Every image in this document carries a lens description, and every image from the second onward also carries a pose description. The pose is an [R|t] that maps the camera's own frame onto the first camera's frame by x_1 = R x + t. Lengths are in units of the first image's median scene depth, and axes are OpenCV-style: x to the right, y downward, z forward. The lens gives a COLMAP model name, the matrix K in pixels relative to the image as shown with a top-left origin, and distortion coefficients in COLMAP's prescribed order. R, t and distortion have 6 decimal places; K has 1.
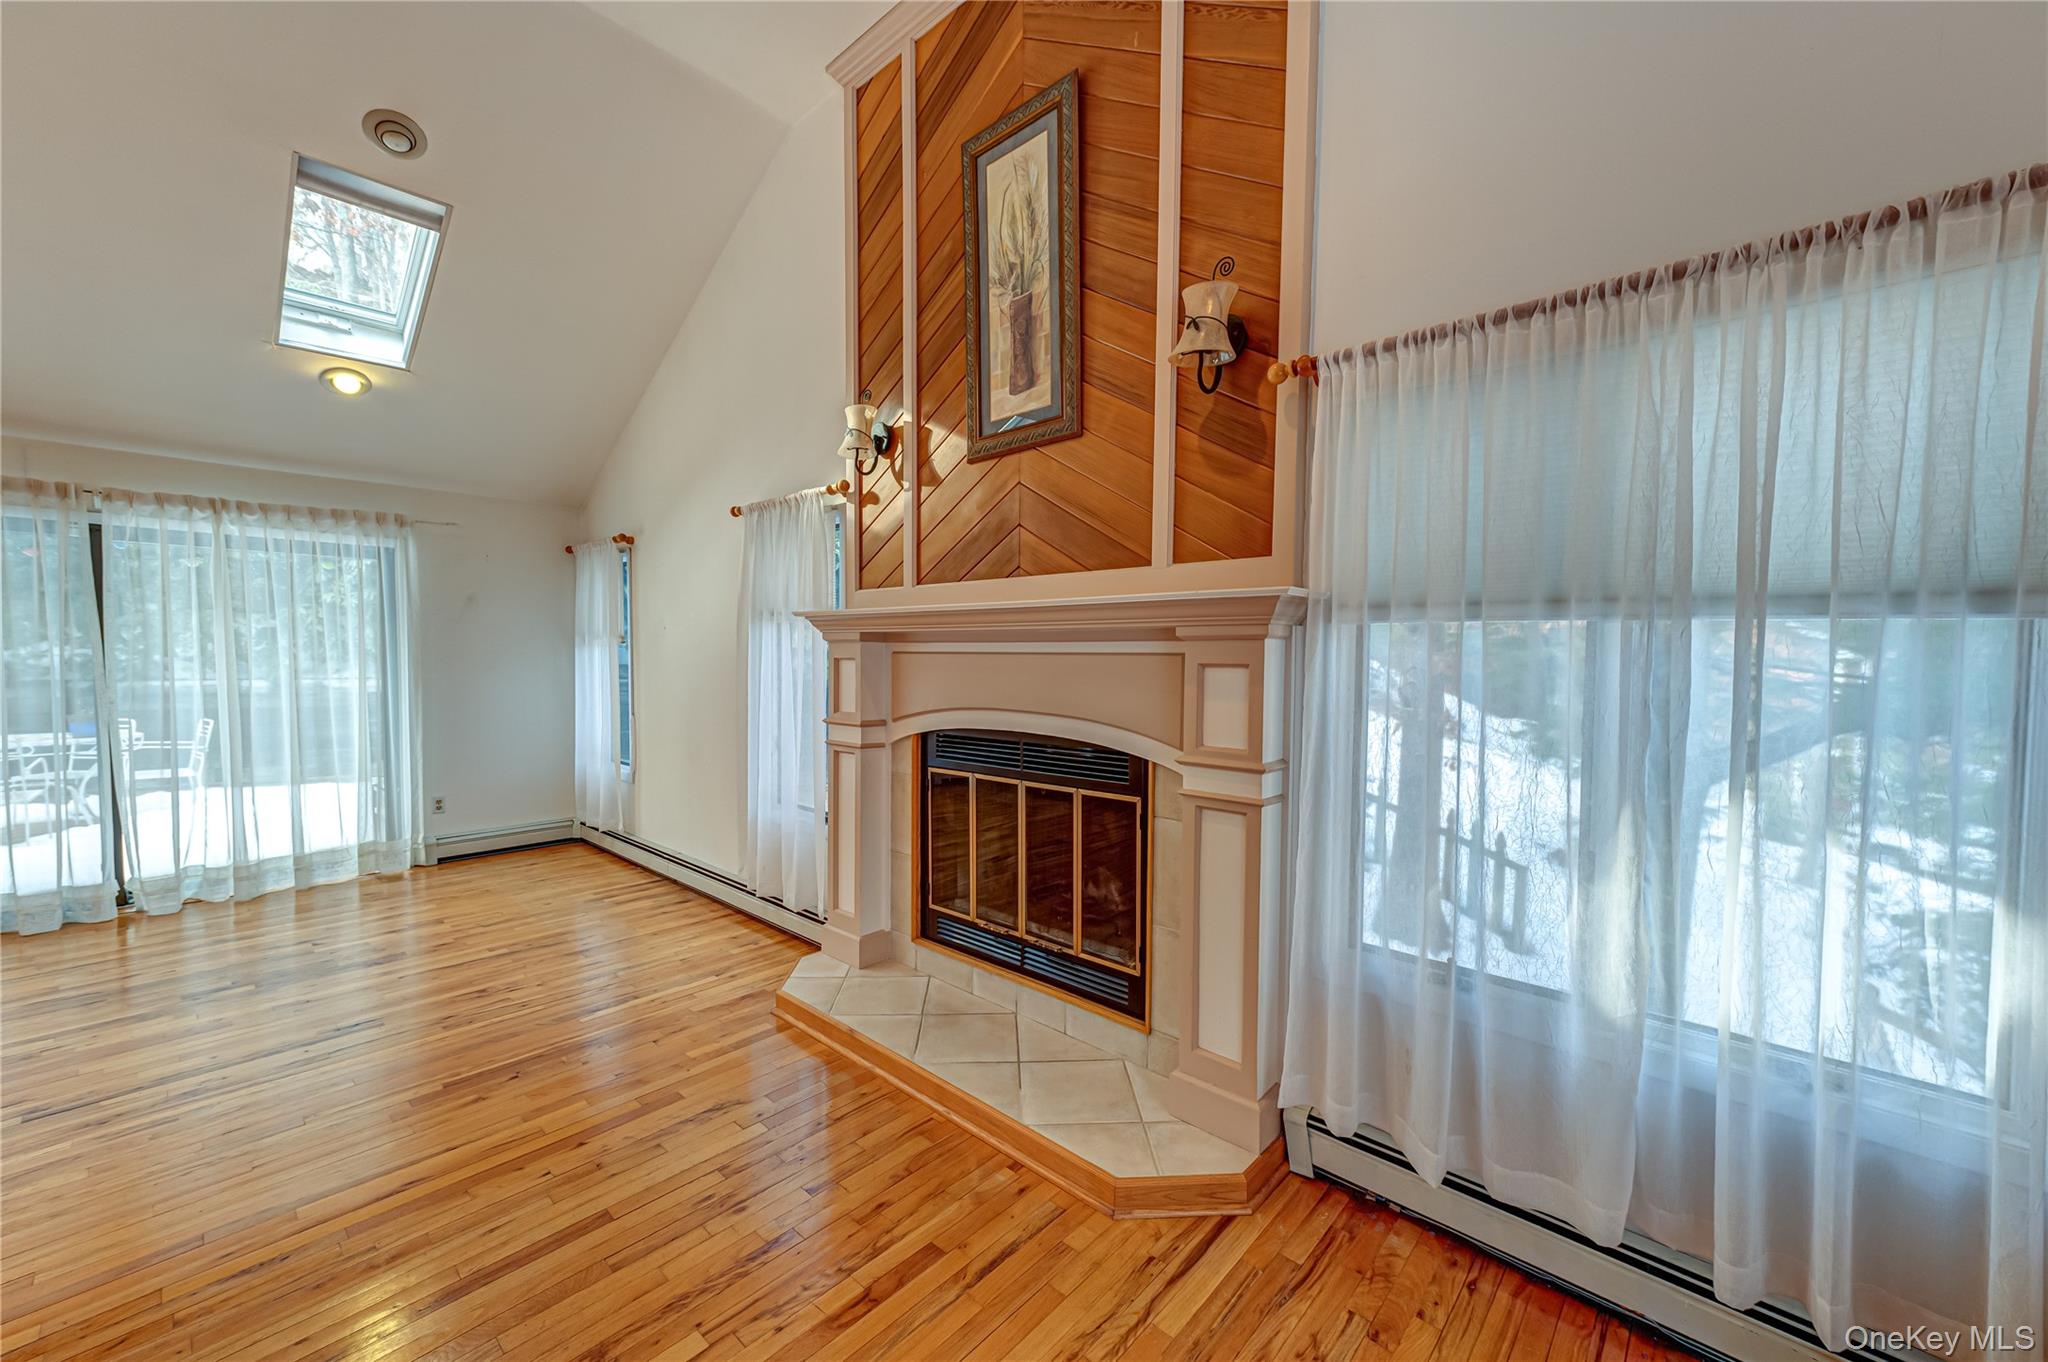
lens RADIAL K [[790.9, 0, 1030.5], [0, 790.9, 688.7], [0, 0, 1]] dist [0.016575, -0.000316]
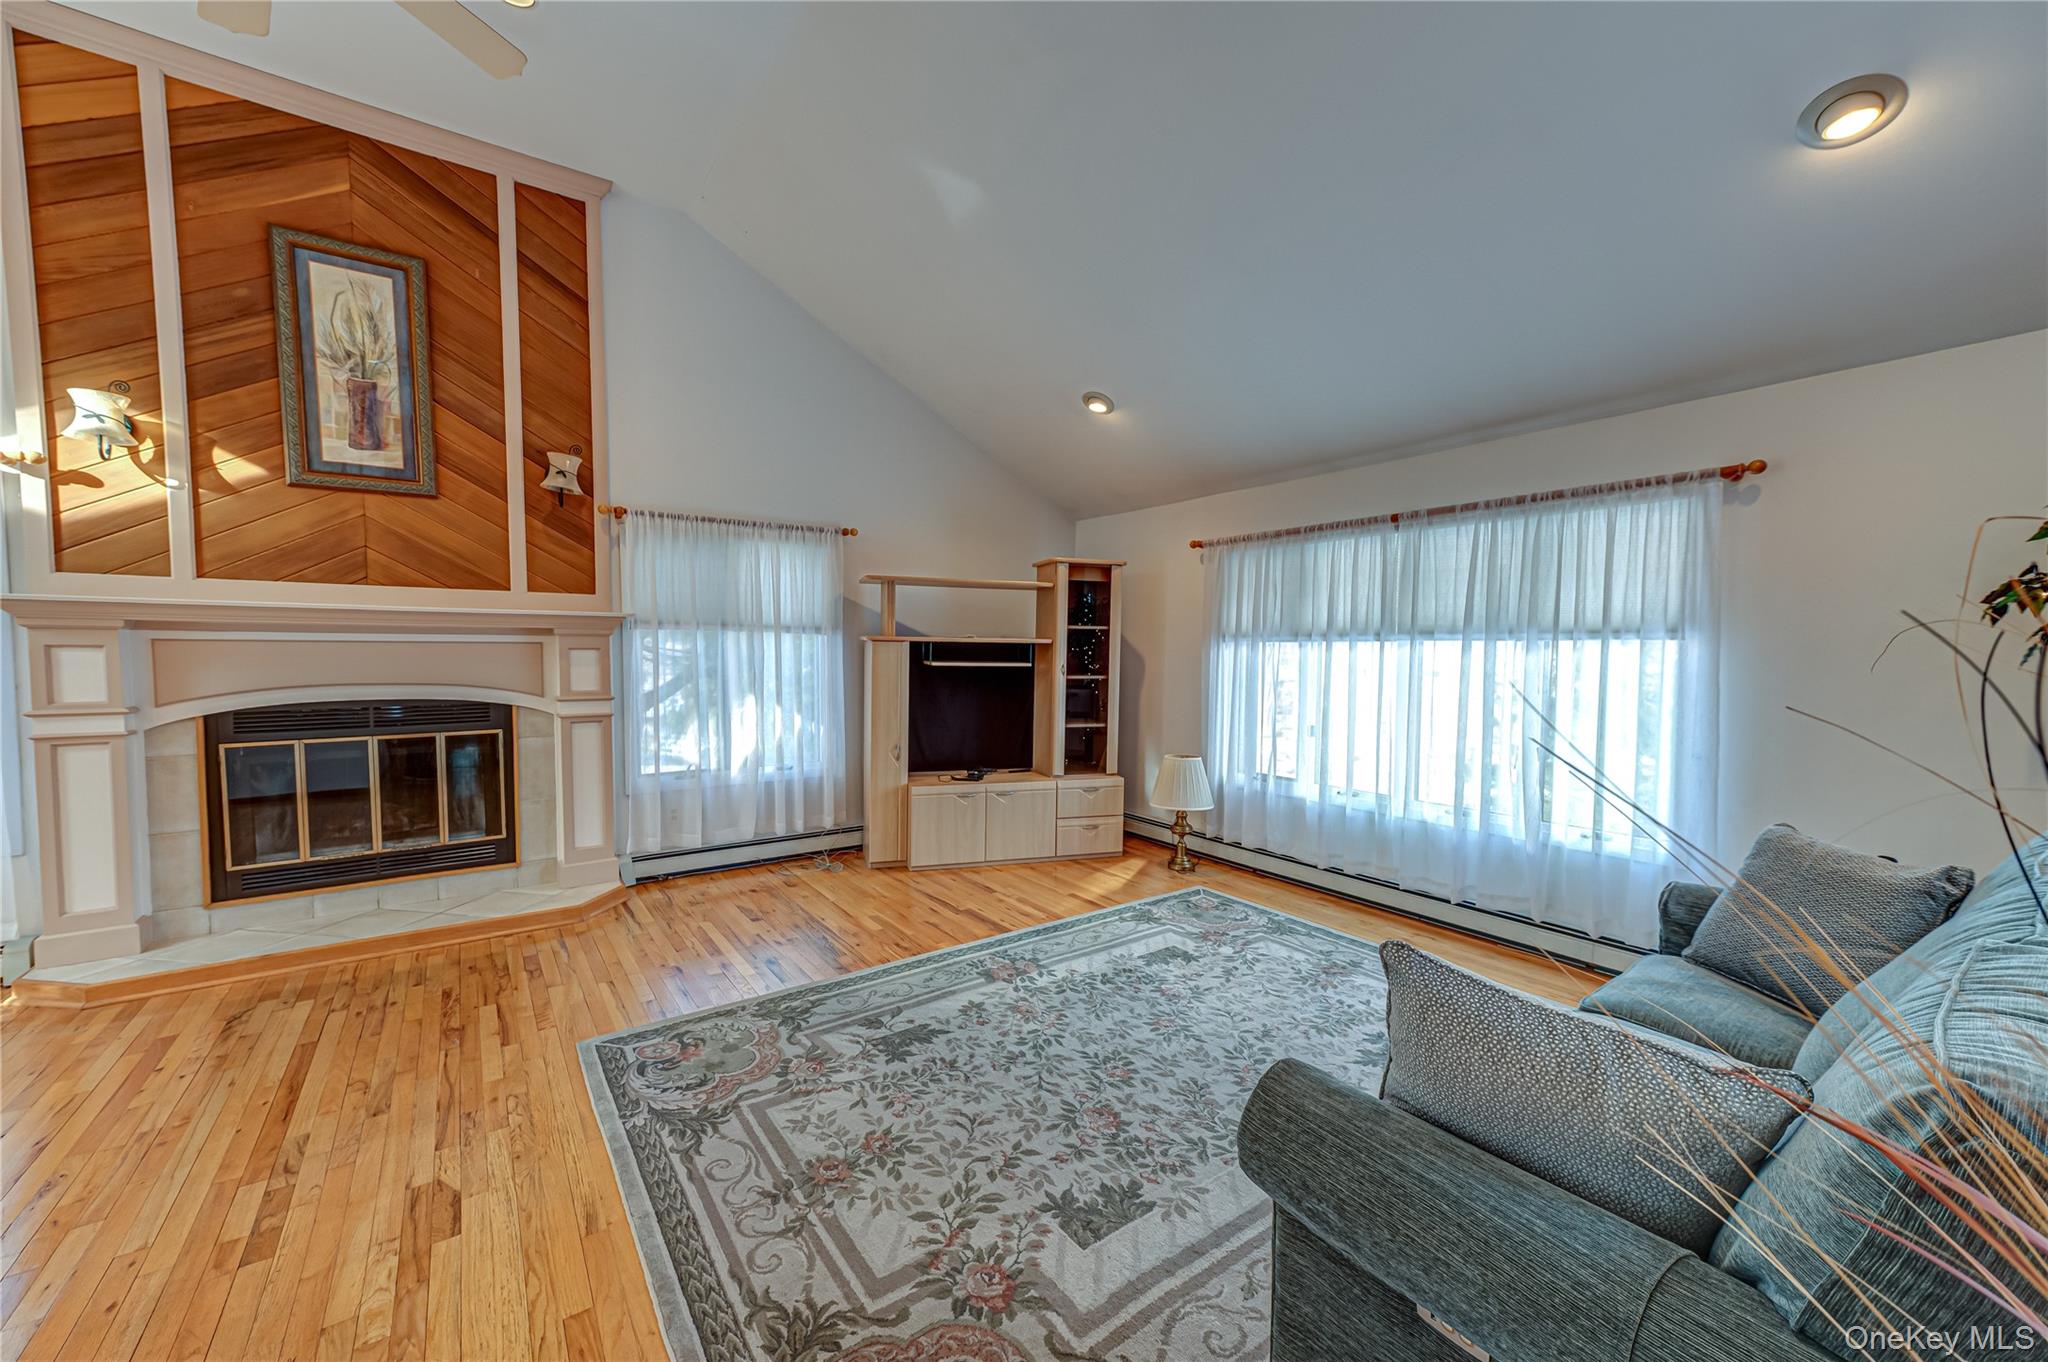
lens RADIAL K [[790.9, 0, 1029.2], [0, 790.9, 689.9], [0, 0, 1]] dist [0.016575, -0.000316]
pose [[0.209012, -0.059071, 0.976127, -1.008061], [0.038326, 0.997902, 0.052182, 0.008556], [-0.977162, 0.026504, 0.210837, -0.348563]]
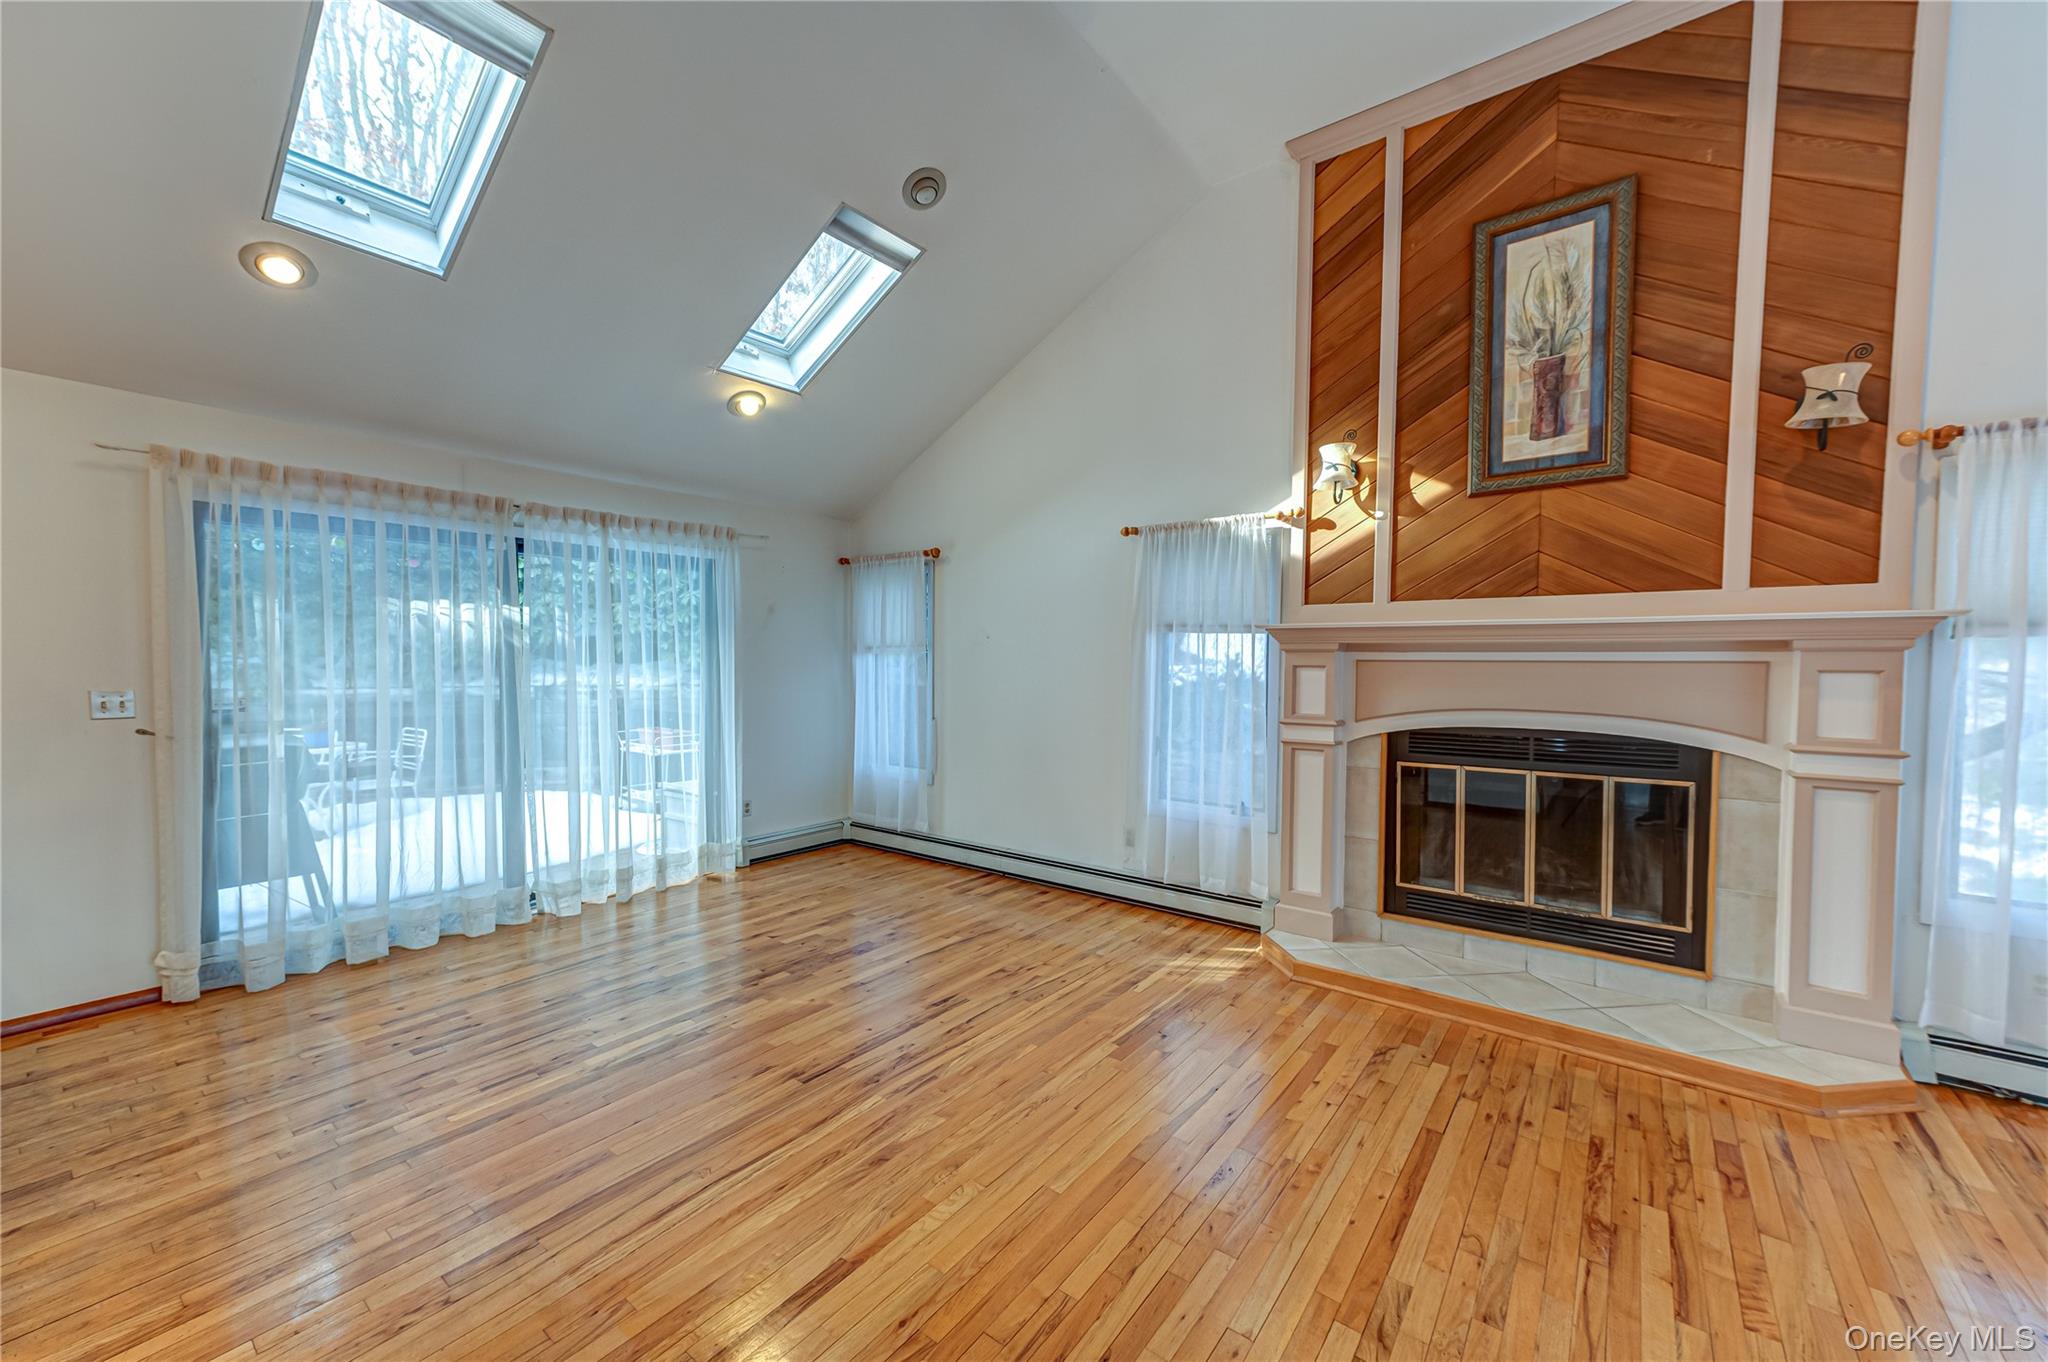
lens RADIAL K [[790.9, 0, 1030.6], [0, 790.9, 689.2], [0, 0, 1]] dist [0.016575, -0.000316]
pose [[0.996148, -0.004417, 0.087577, -0.773396], [0.005023, 0.999965, -0.006705, 0.000115], [-0.087544, 0.007120, 0.996135, -0.091948]]
